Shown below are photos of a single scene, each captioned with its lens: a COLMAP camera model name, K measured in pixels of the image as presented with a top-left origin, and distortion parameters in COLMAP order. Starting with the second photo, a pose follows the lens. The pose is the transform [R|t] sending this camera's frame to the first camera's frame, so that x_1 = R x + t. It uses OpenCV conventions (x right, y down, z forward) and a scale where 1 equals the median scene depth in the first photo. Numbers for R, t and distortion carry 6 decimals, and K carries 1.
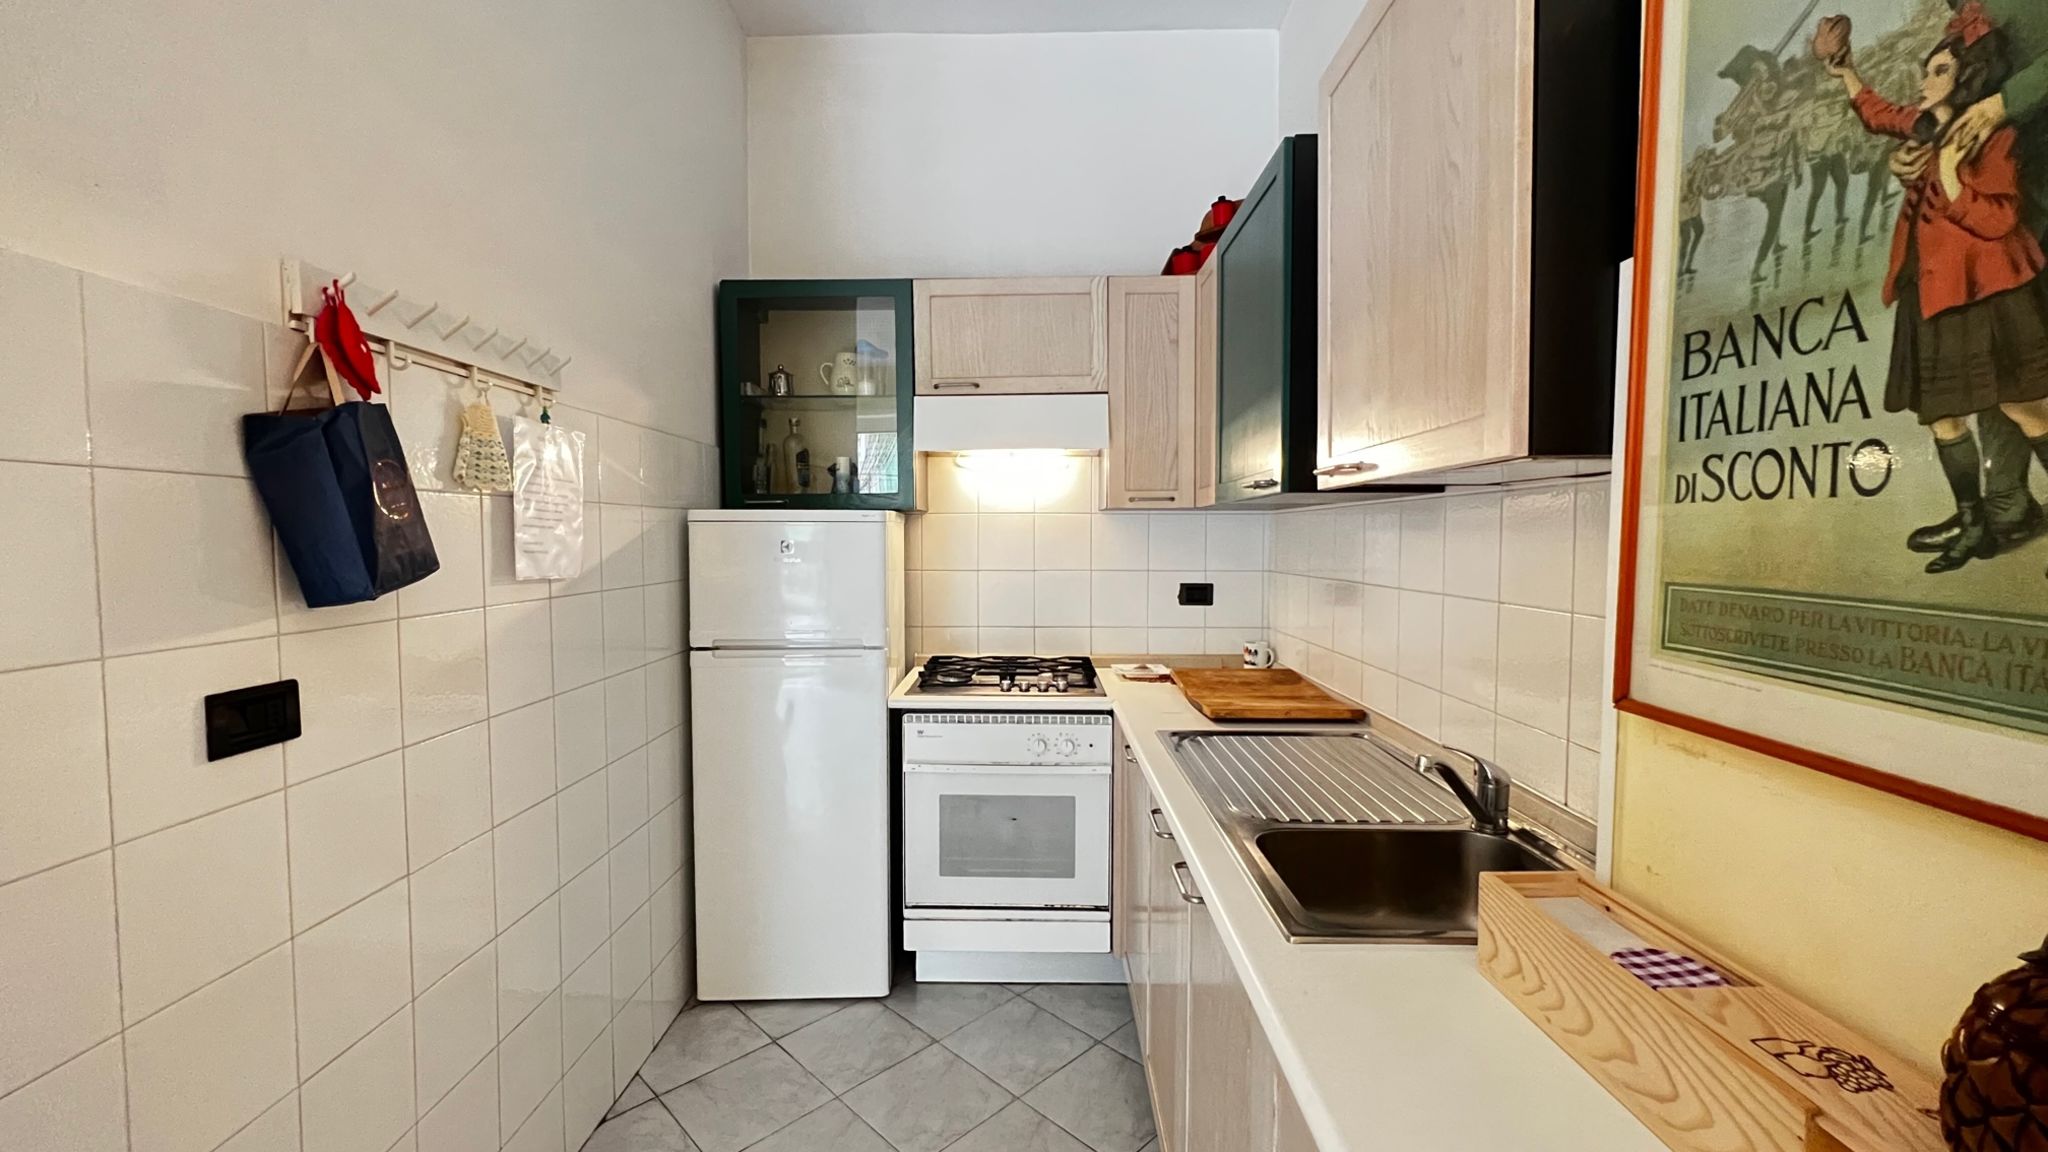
lens RADIAL K [[817.8, 0, 1025.6], [0, 817.8, 574.4], [0, 0, 1]] dist [0.000528, -0.000253]
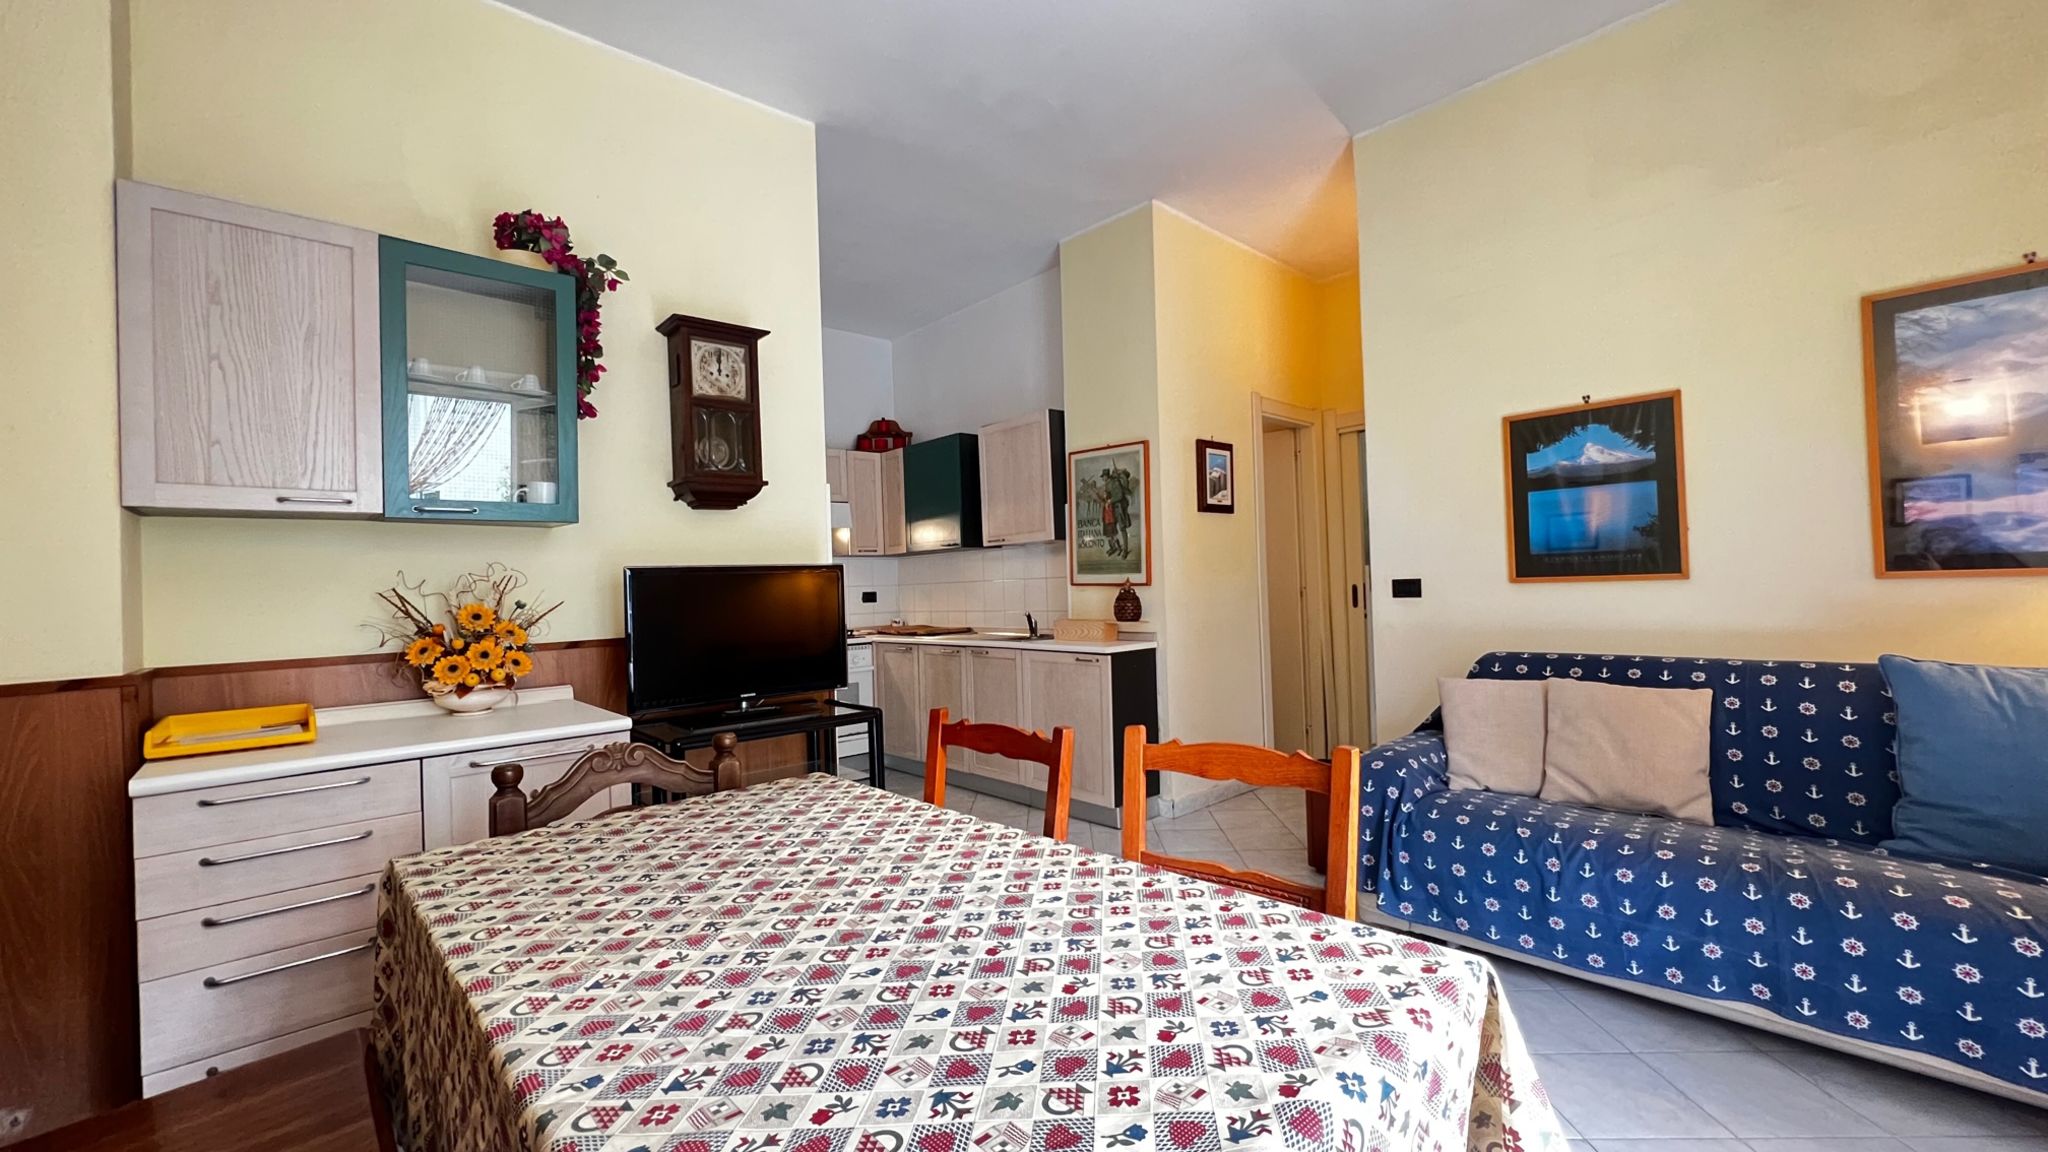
lens RADIAL K [[817.8, 0, 1025.2], [0, 817.8, 575.0], [0, 0, 1]] dist [0.000528, -0.000253]
pose [[0.729734, -0.015857, 0.683547, -2.896358], [0.068010, 0.996456, -0.049490, 0.306153], [-0.680340, 0.082602, 0.728227, -2.486184]]
